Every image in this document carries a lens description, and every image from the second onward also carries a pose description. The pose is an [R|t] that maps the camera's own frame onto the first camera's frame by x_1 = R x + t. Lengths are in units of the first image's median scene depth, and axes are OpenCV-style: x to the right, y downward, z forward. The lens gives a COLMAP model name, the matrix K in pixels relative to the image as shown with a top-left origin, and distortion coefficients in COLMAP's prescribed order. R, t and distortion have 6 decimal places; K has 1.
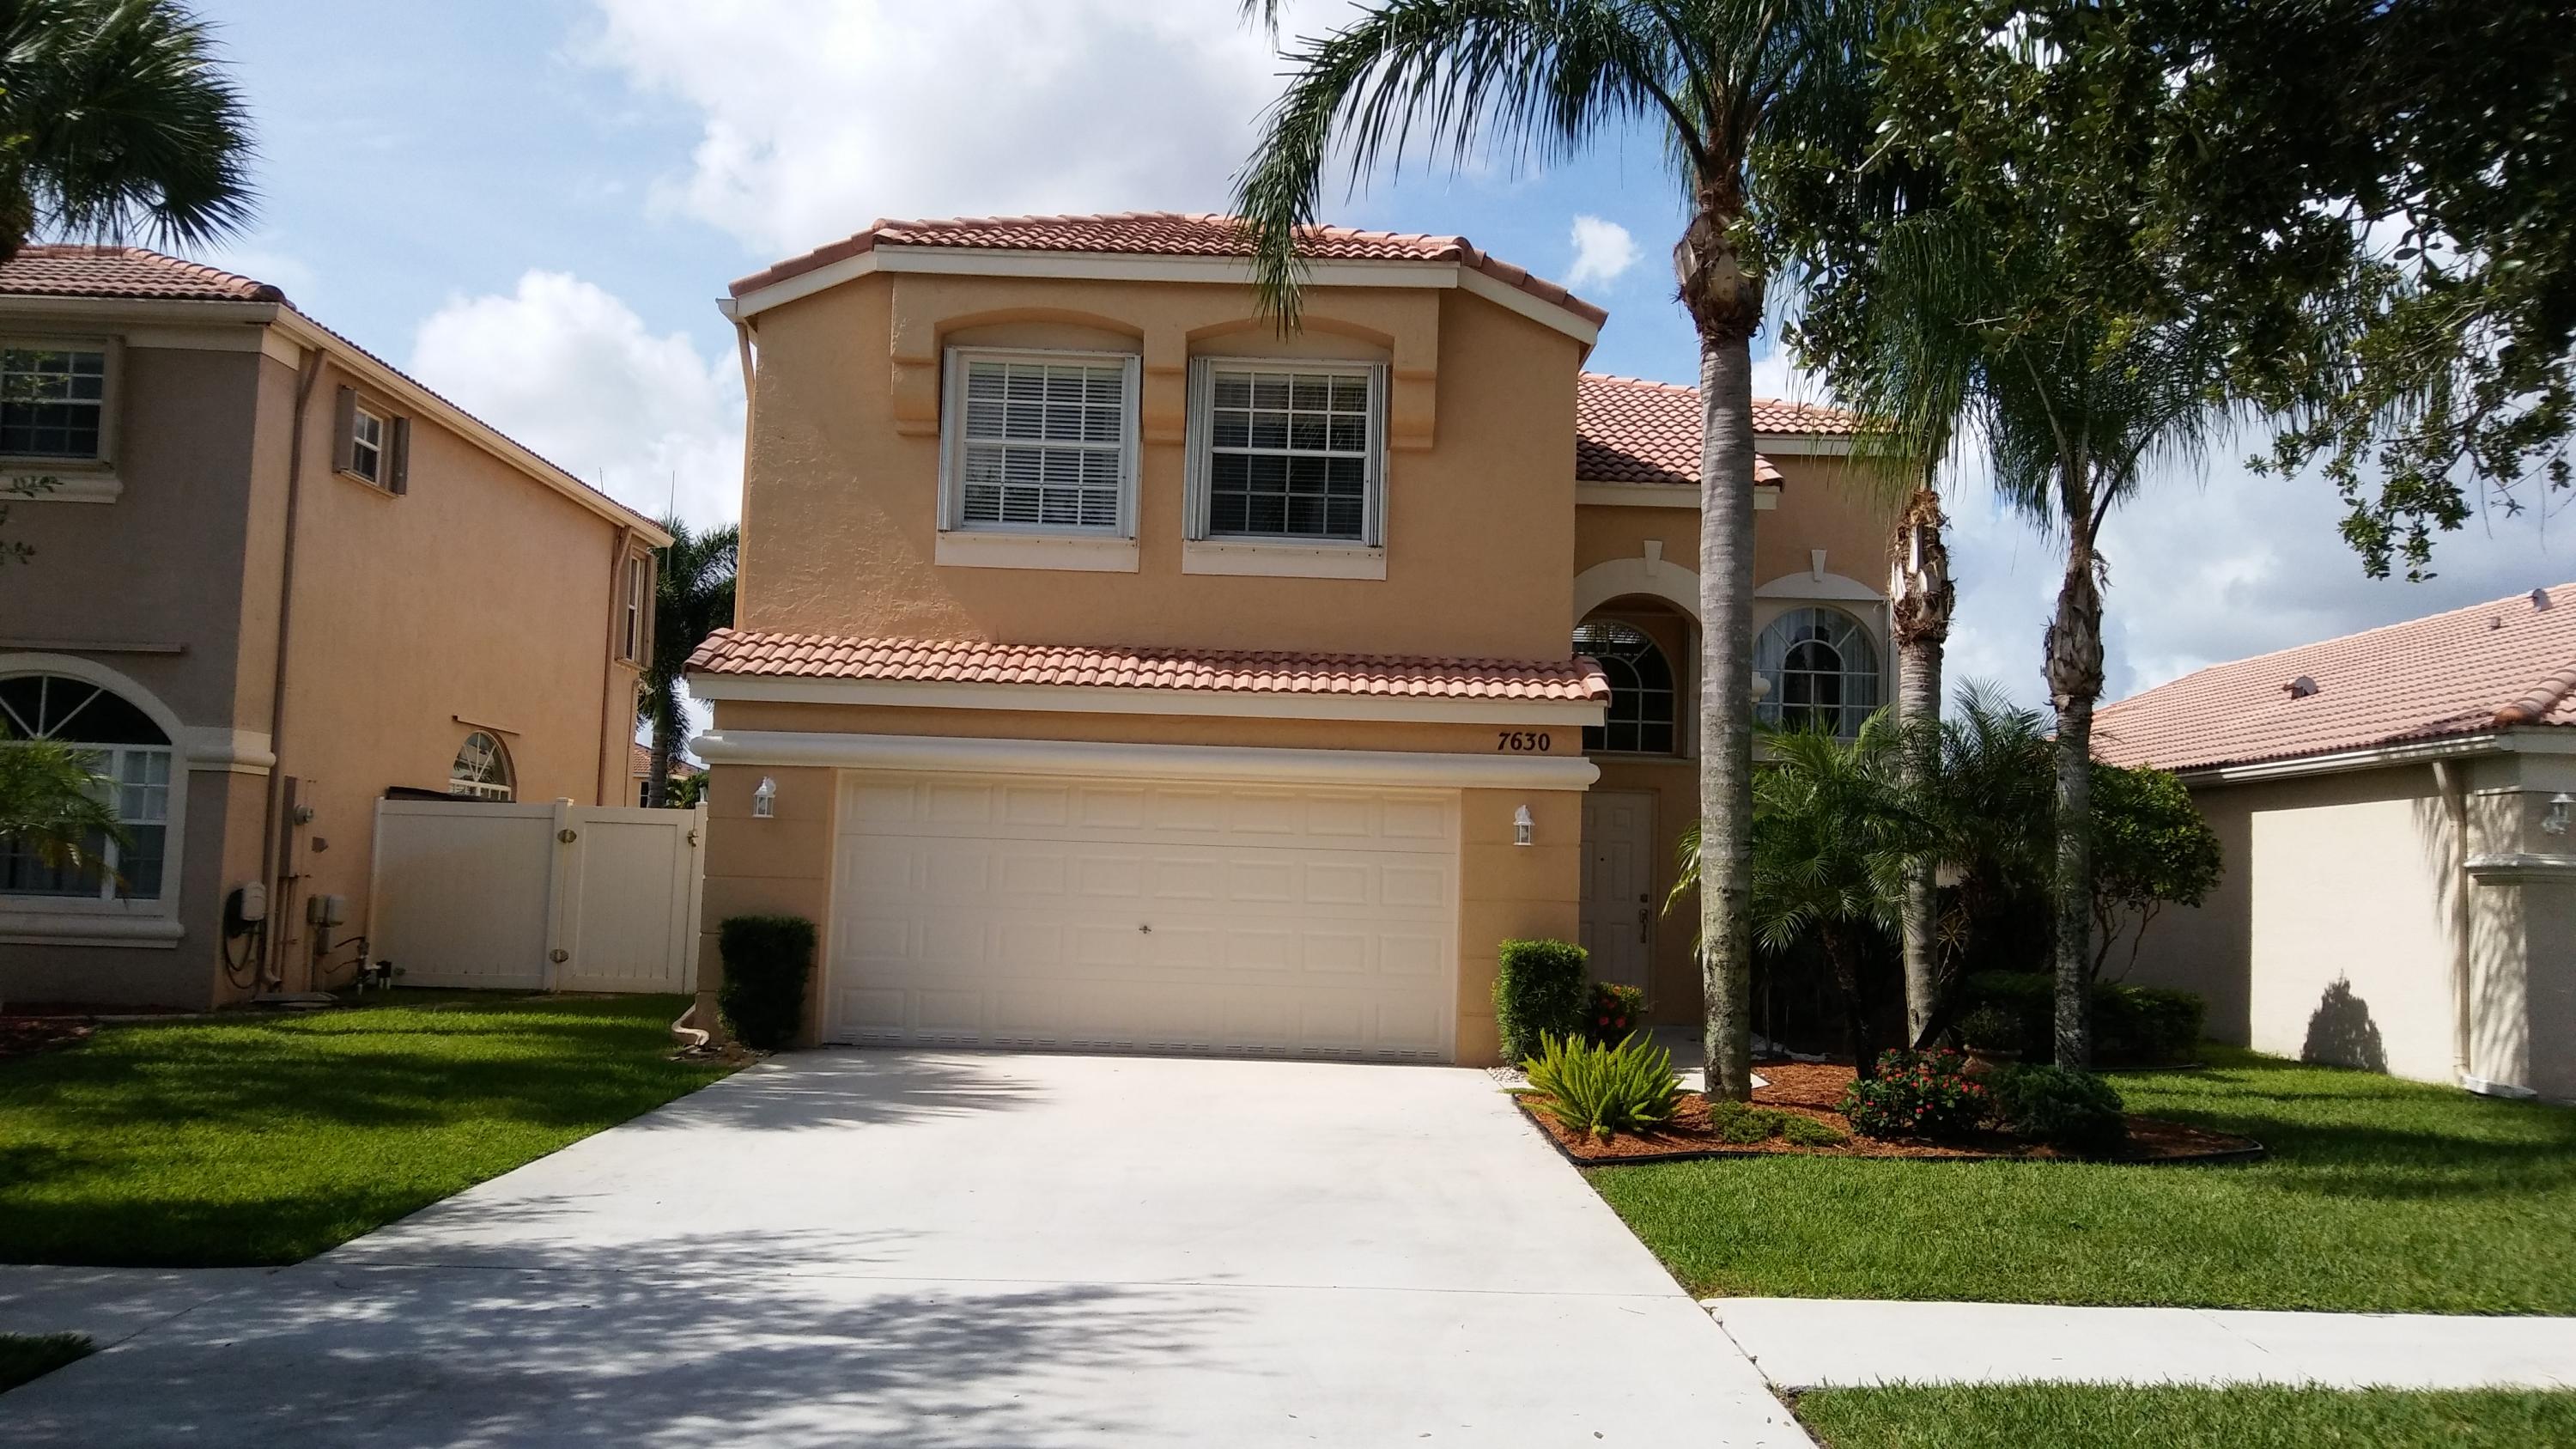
lens RADIAL K [[2018.8, 0, 1278.4], [0, 2018.8, 730.5], [0, 0, 1]] dist [0.063772, -0.046721]
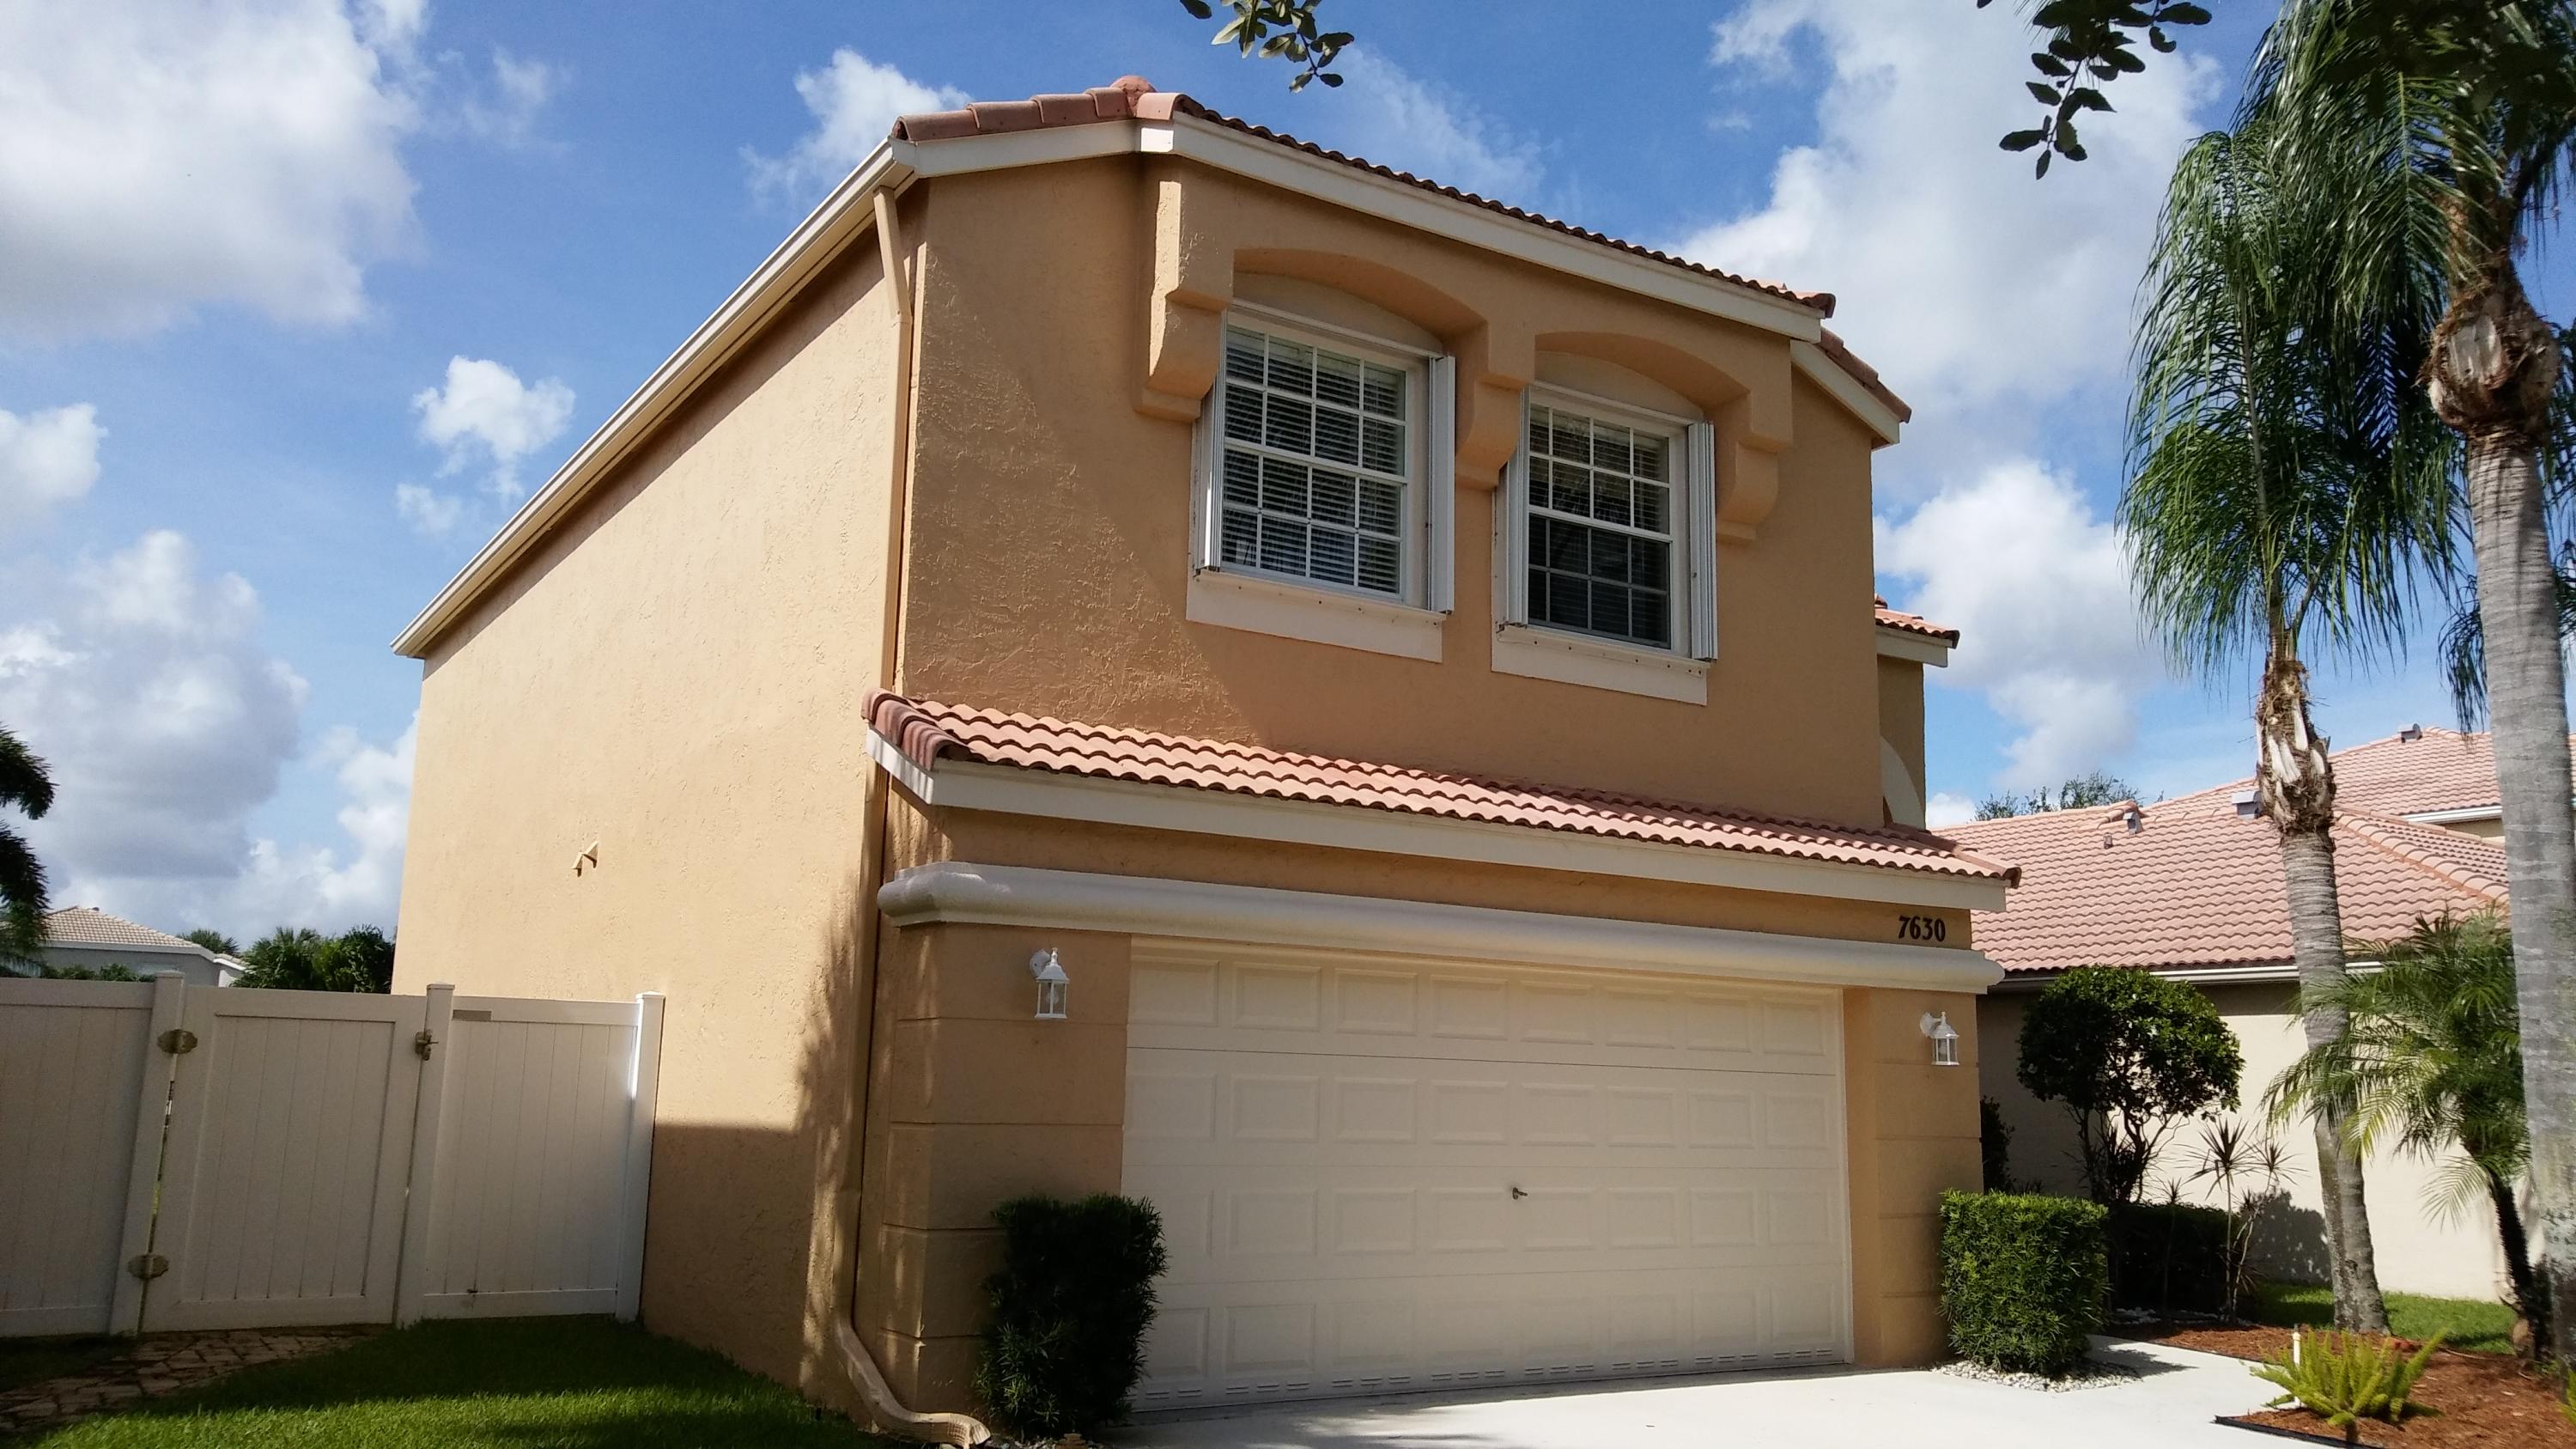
lens RADIAL K [[2018.8, 0, 1292.6], [0, 2018.8, 712.0], [0, 0, 1]] dist [0.063772, -0.046721]
pose [[0.845251, 0.086253, 0.527362, -0.474969], [-0.036793, 0.993939, -0.103594, 0.012096], [-0.533101, 0.068160, 0.843302, 0.444018]]
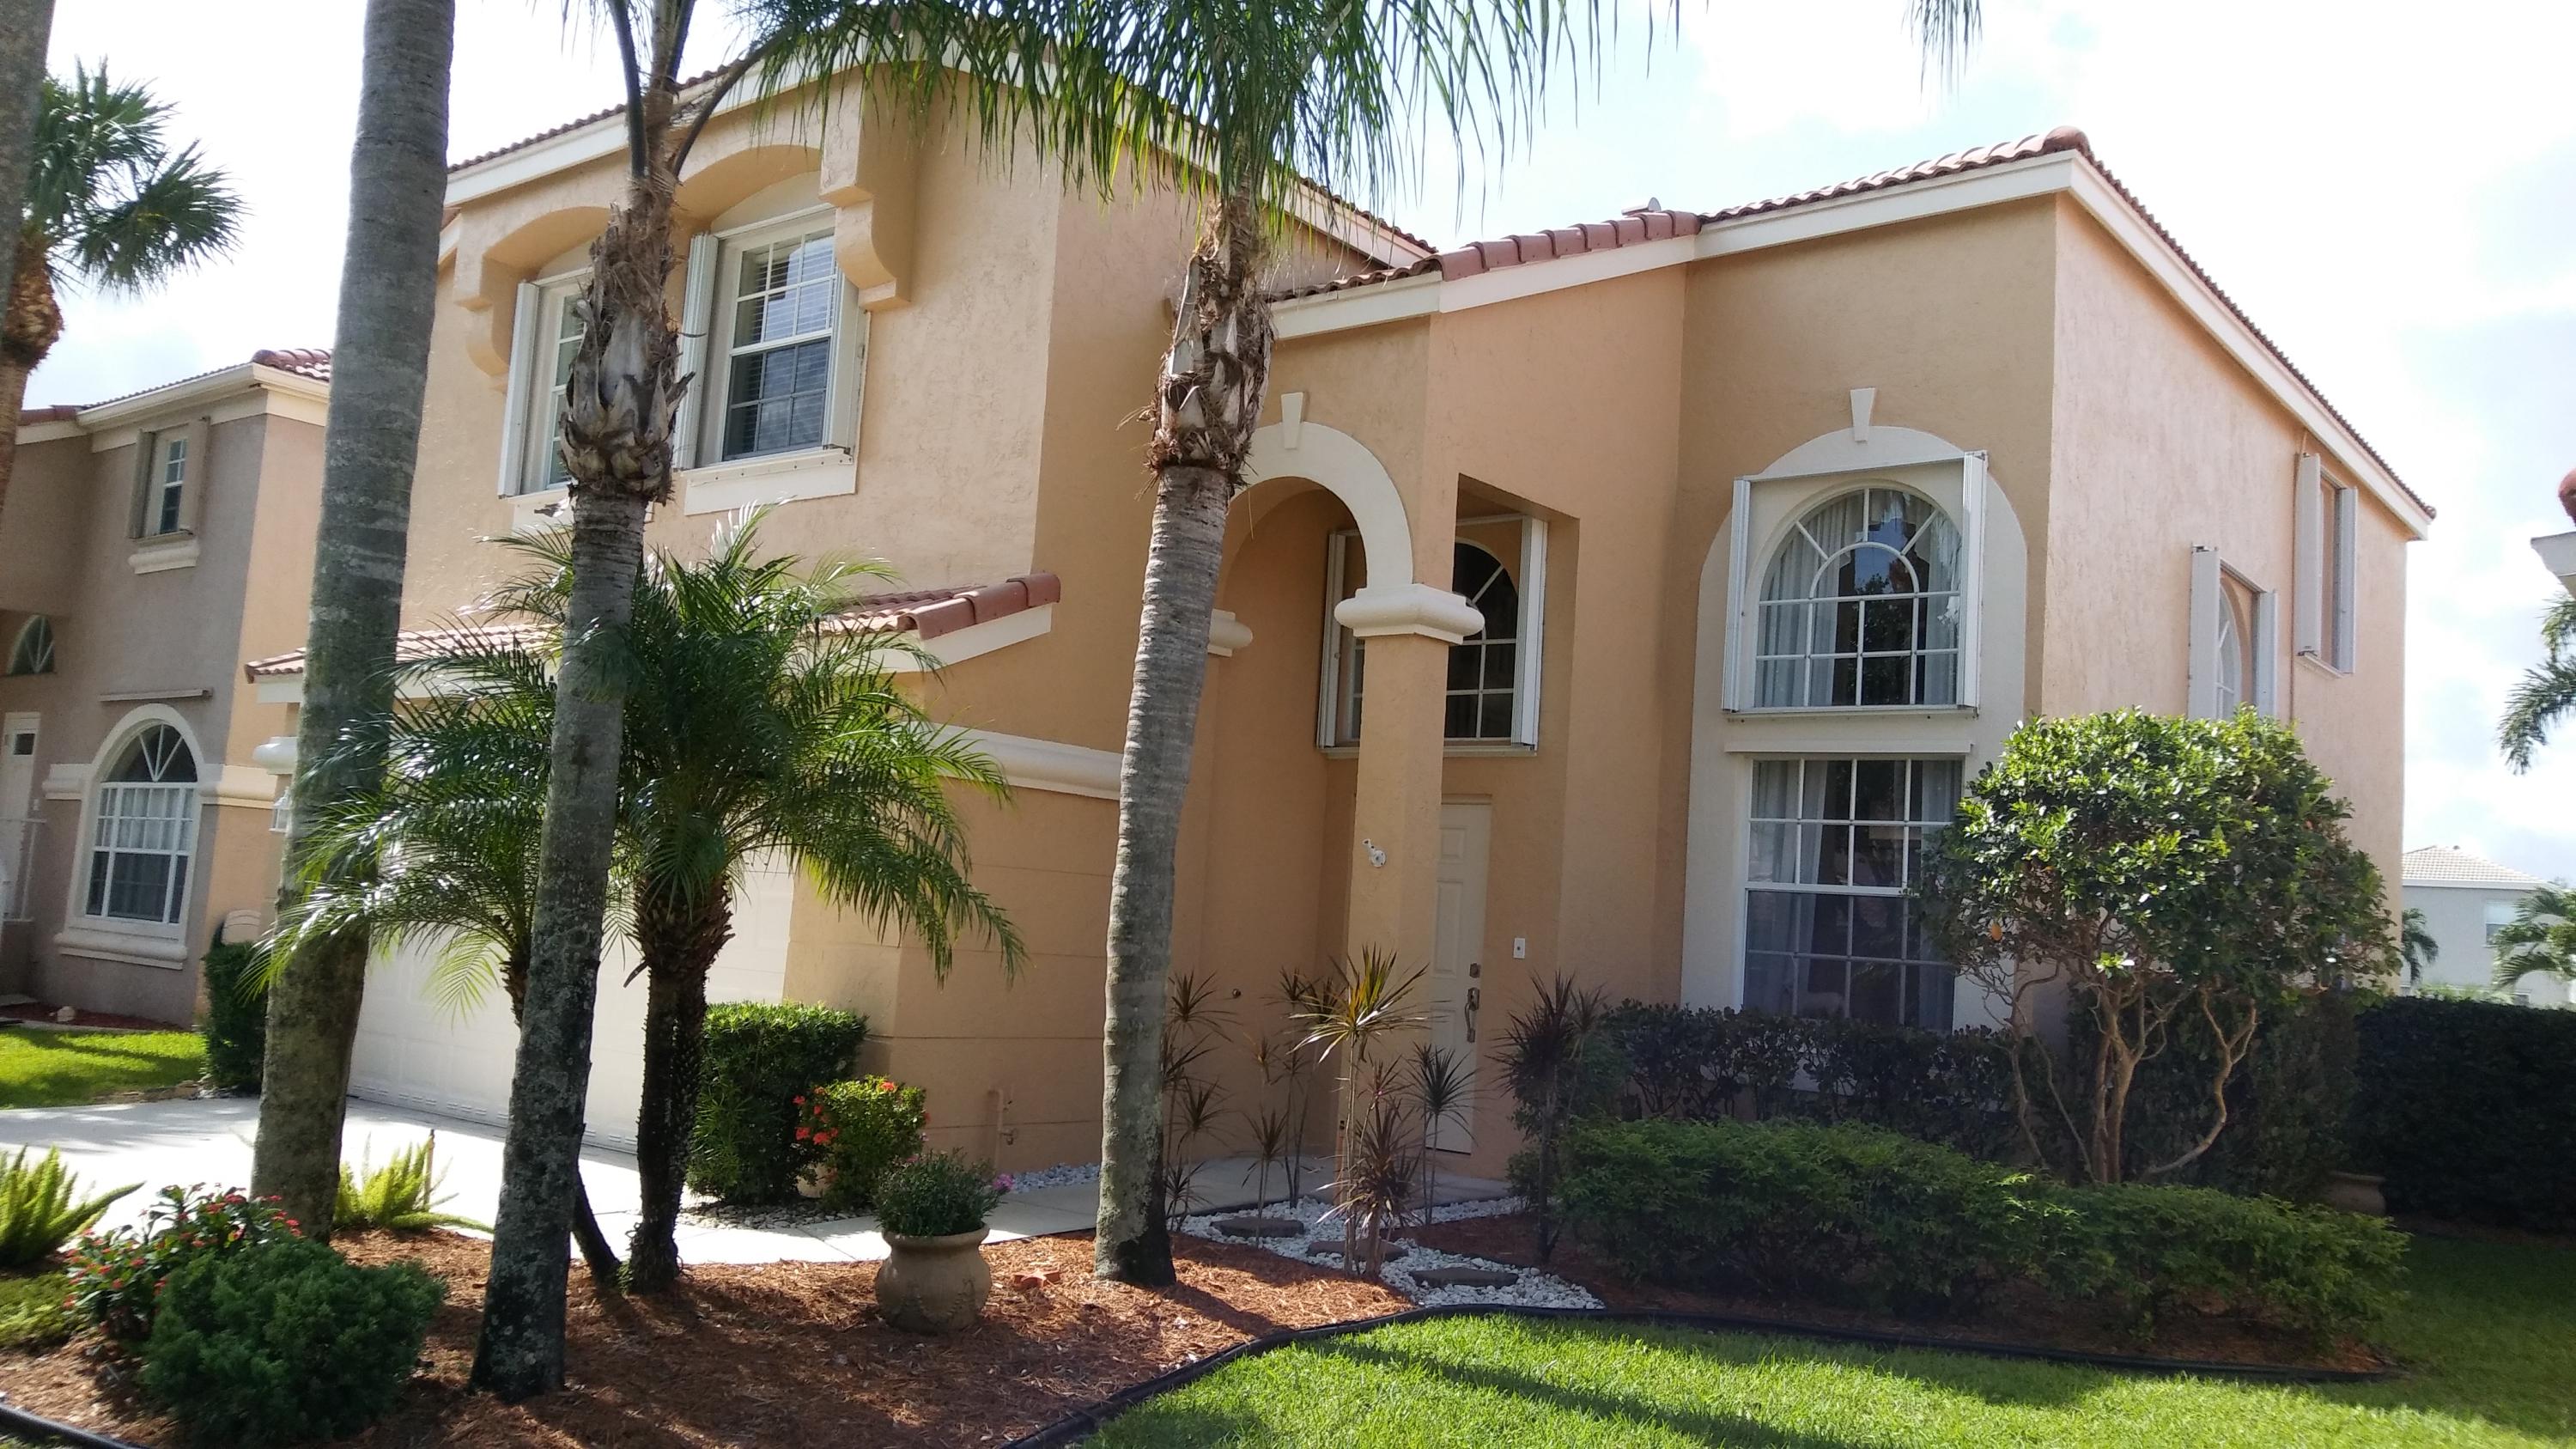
lens RADIAL K [[2018.8, 0, 1289.1], [0, 2018.8, 725.2], [0, 0, 1]] dist [0.063772, -0.046721]
pose [[0.775359, -0.046570, -0.629801, 0.605579], [0.008677, 0.997969, -0.063111, 0.052168], [0.631461, 0.043469, 0.774188, 0.538514]]
